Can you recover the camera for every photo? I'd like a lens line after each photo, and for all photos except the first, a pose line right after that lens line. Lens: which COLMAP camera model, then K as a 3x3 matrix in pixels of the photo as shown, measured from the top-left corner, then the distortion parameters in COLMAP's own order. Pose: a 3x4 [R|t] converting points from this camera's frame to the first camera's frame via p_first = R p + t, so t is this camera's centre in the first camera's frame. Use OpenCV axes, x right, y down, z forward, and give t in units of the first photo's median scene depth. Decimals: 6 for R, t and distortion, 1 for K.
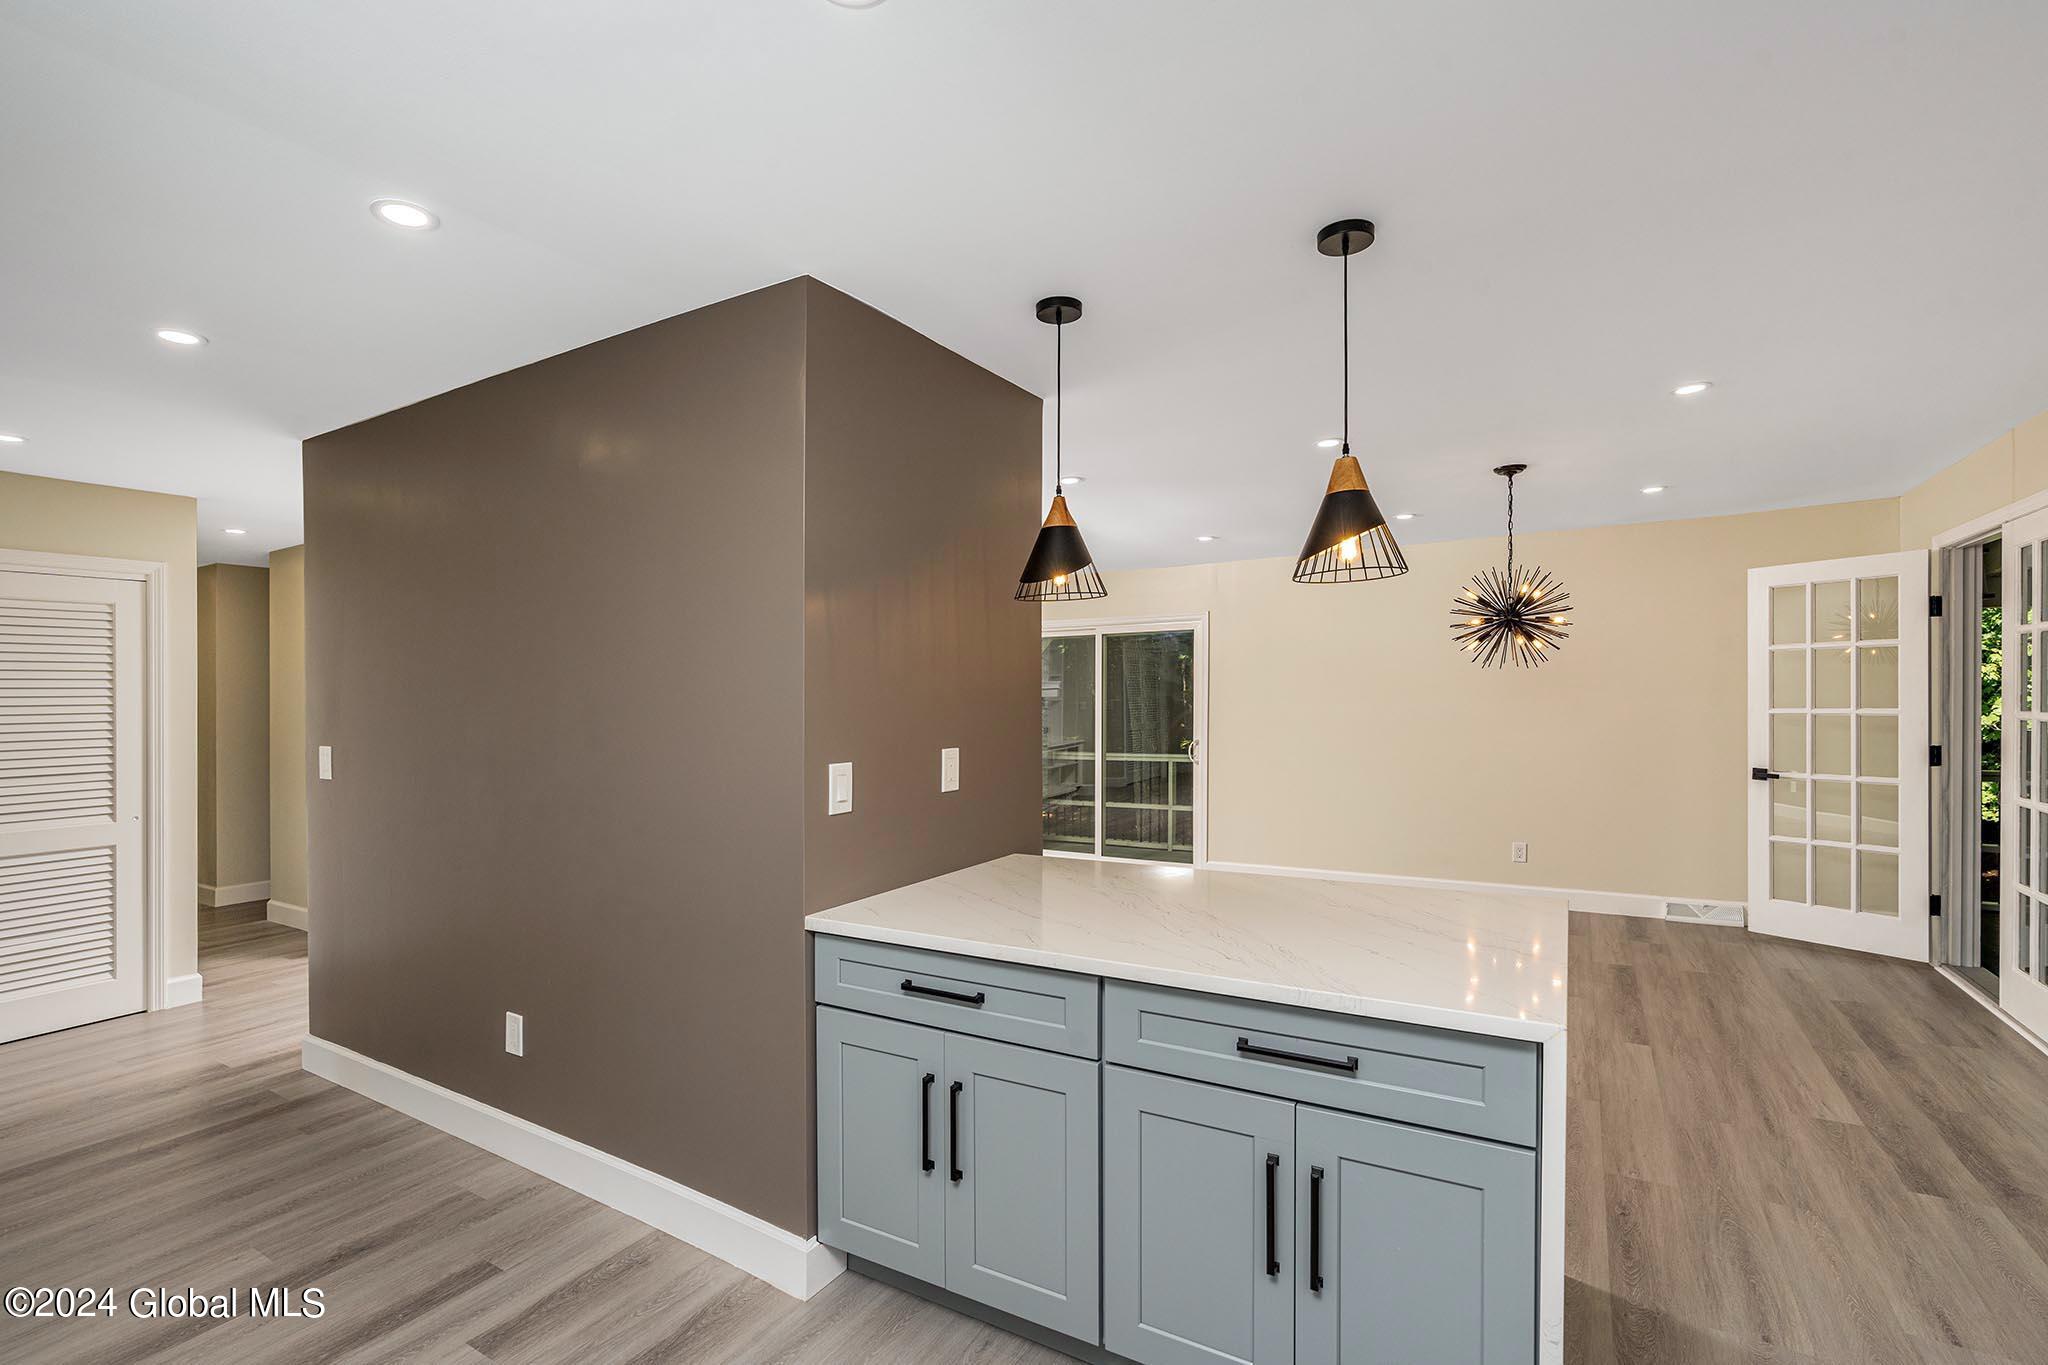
lens RADIAL K [[920.5, 0, 1022.4], [0, 920.5, 689.0], [0, 0, 1]] dist [-0.001818, 0.000227]
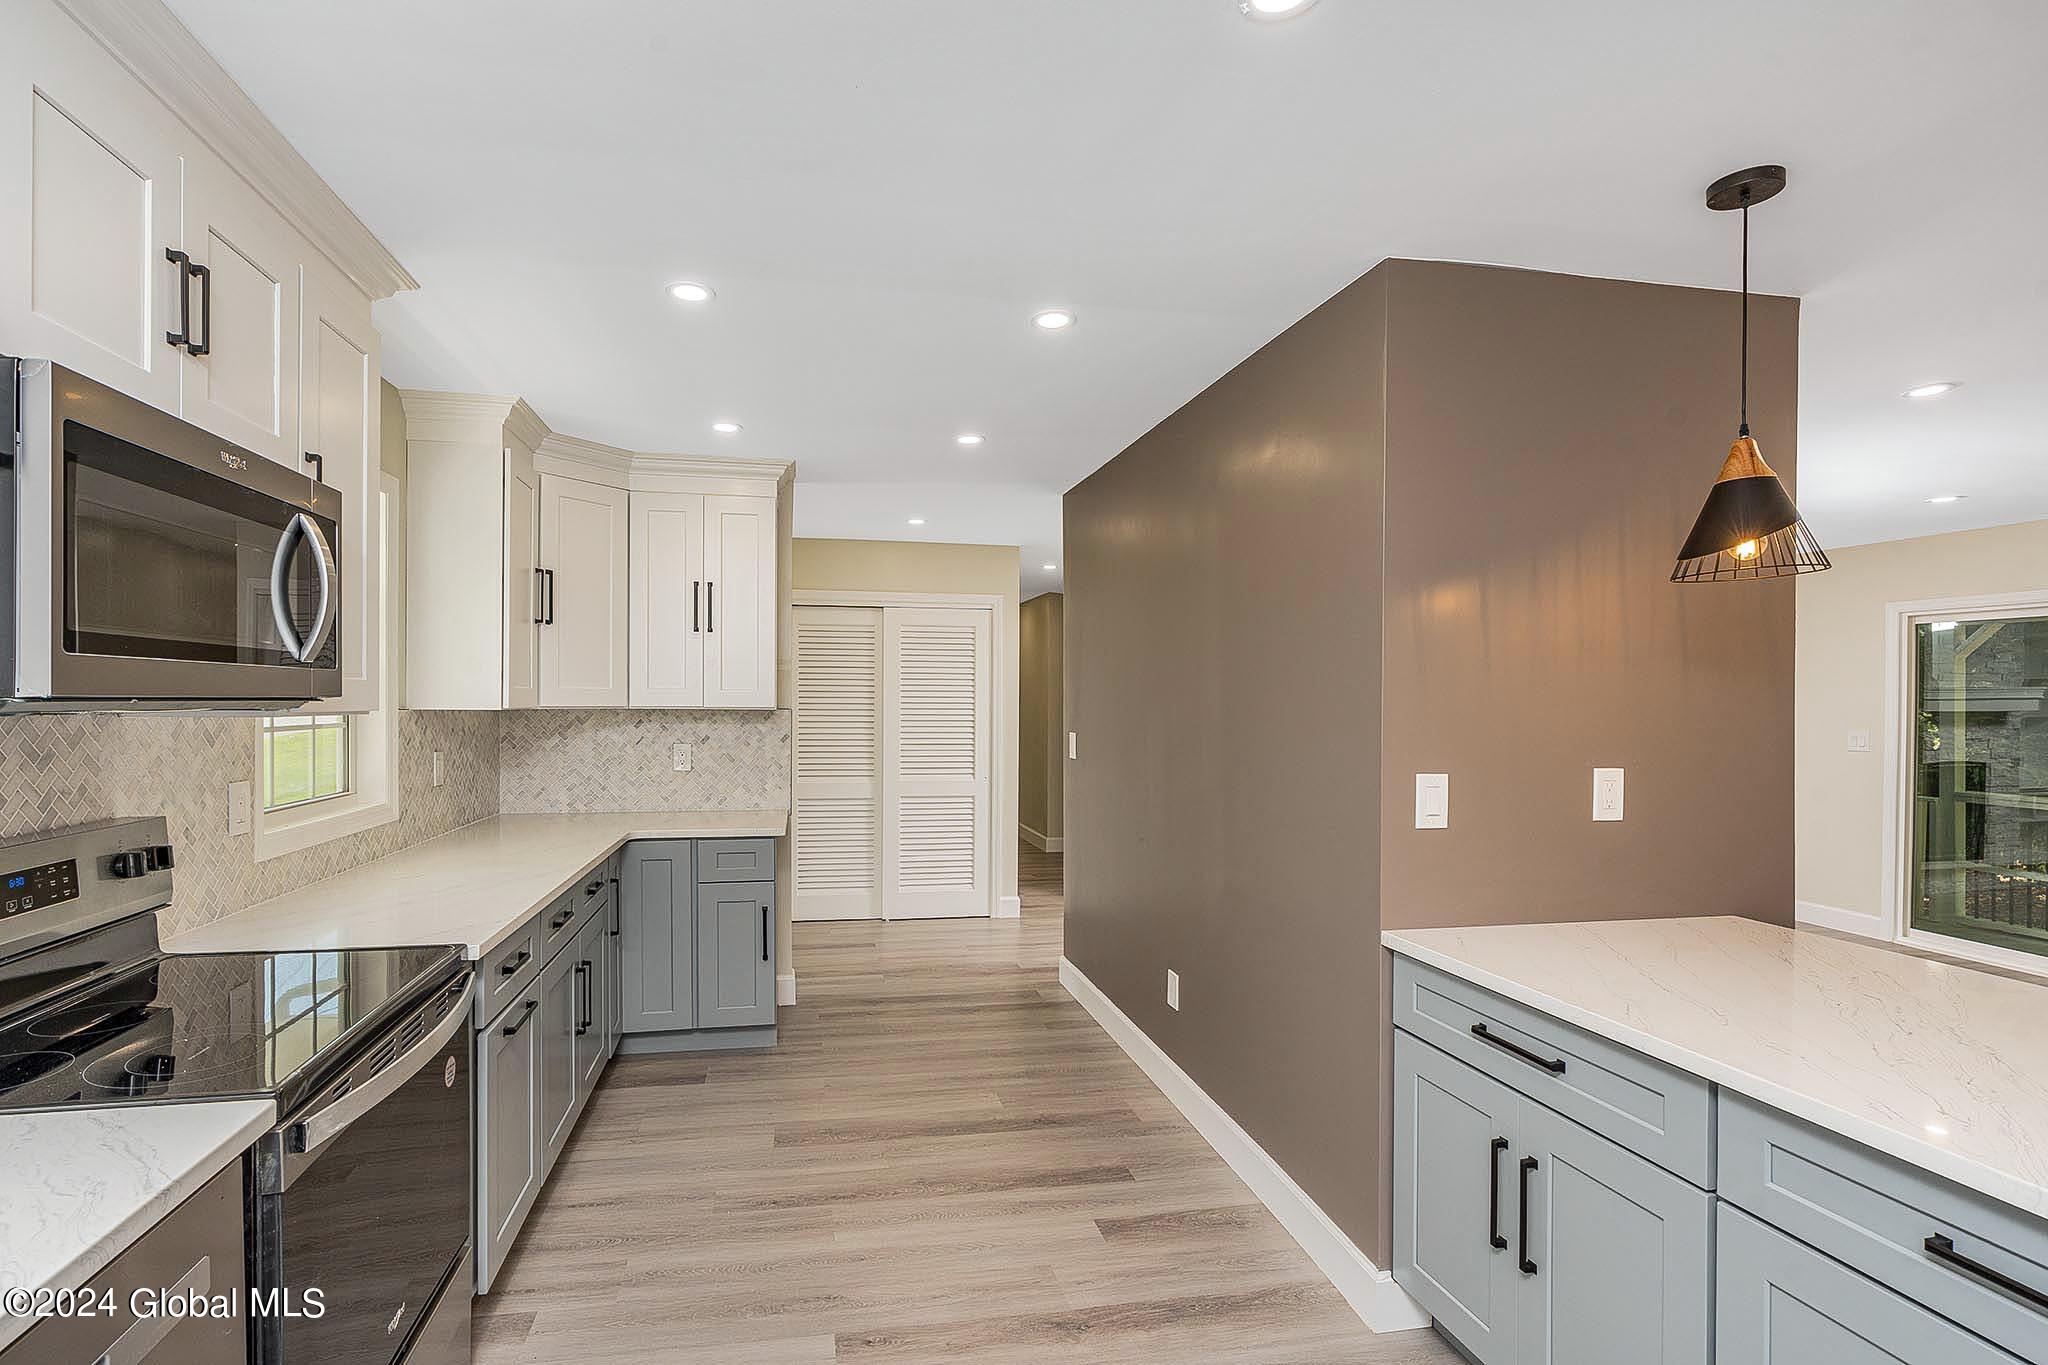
lens RADIAL K [[959.6, 0, 977.1], [0, 959.6, 690.8], [0, 0, 1]] dist [-0.003030, 0.000308]
pose [[0.663017, 0.012707, -0.748496, 0.208130], [-0.012711, 0.999903, 0.005715, -0.001989], [0.748496, 0.005725, 0.663114, 0.024045]]
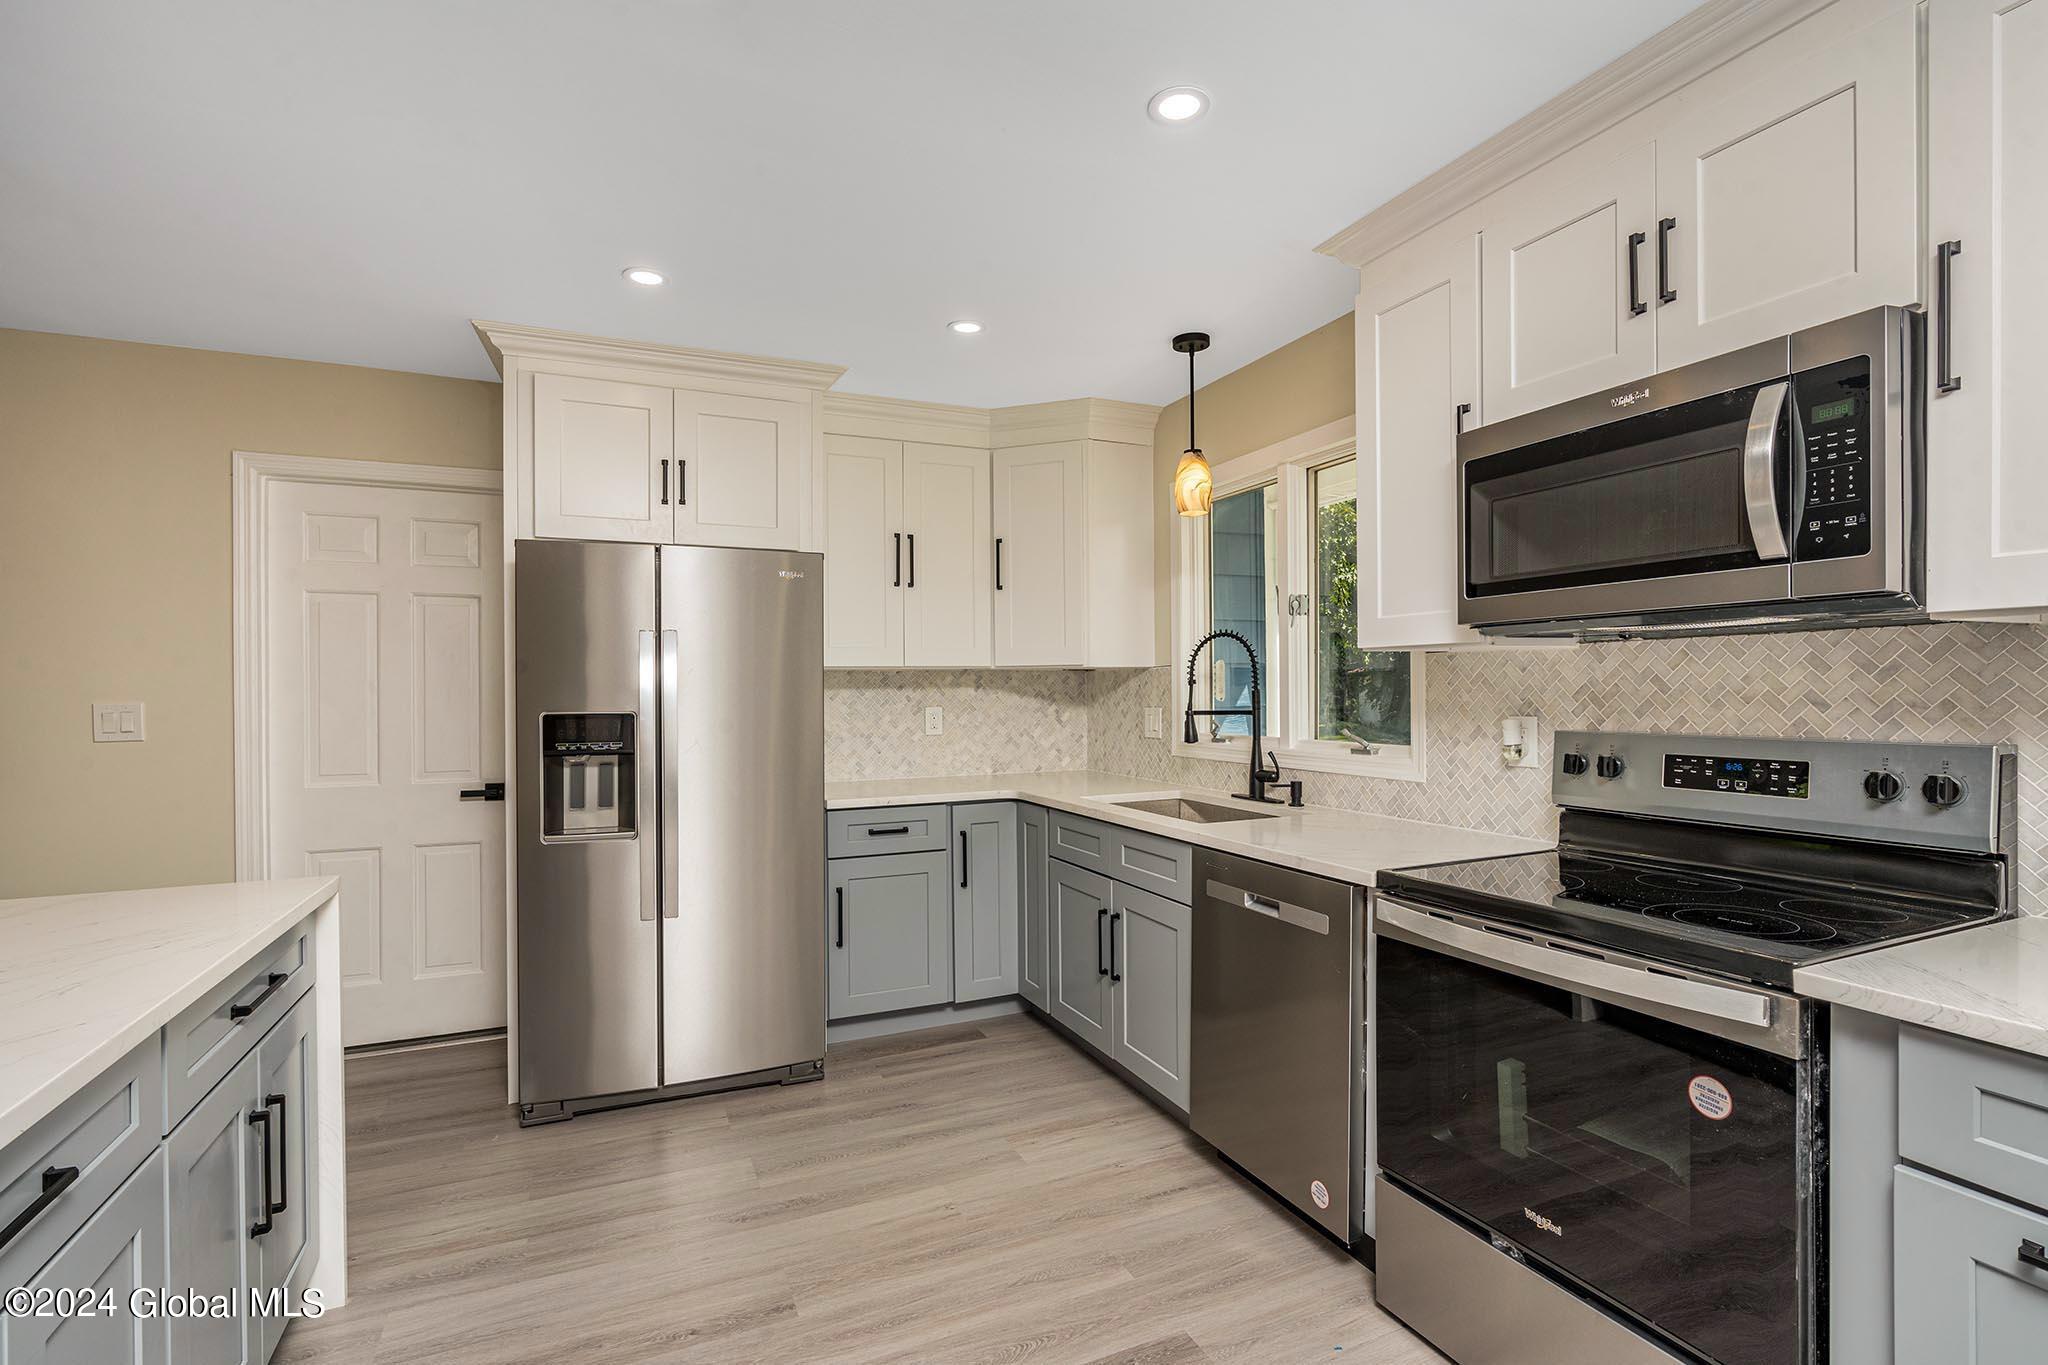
lens RADIAL K [[936.4, 0, 1020.6], [0, 936.4, 702.1], [0, 0, 1]] dist [-0.005376, -0.000268]
pose [[-0.812492, 0.013220, 0.582823, -0.657239], [0.017145, 0.999852, 0.001221, 0.072785], [-0.582720, 0.010985, -0.812598, 0.926017]]
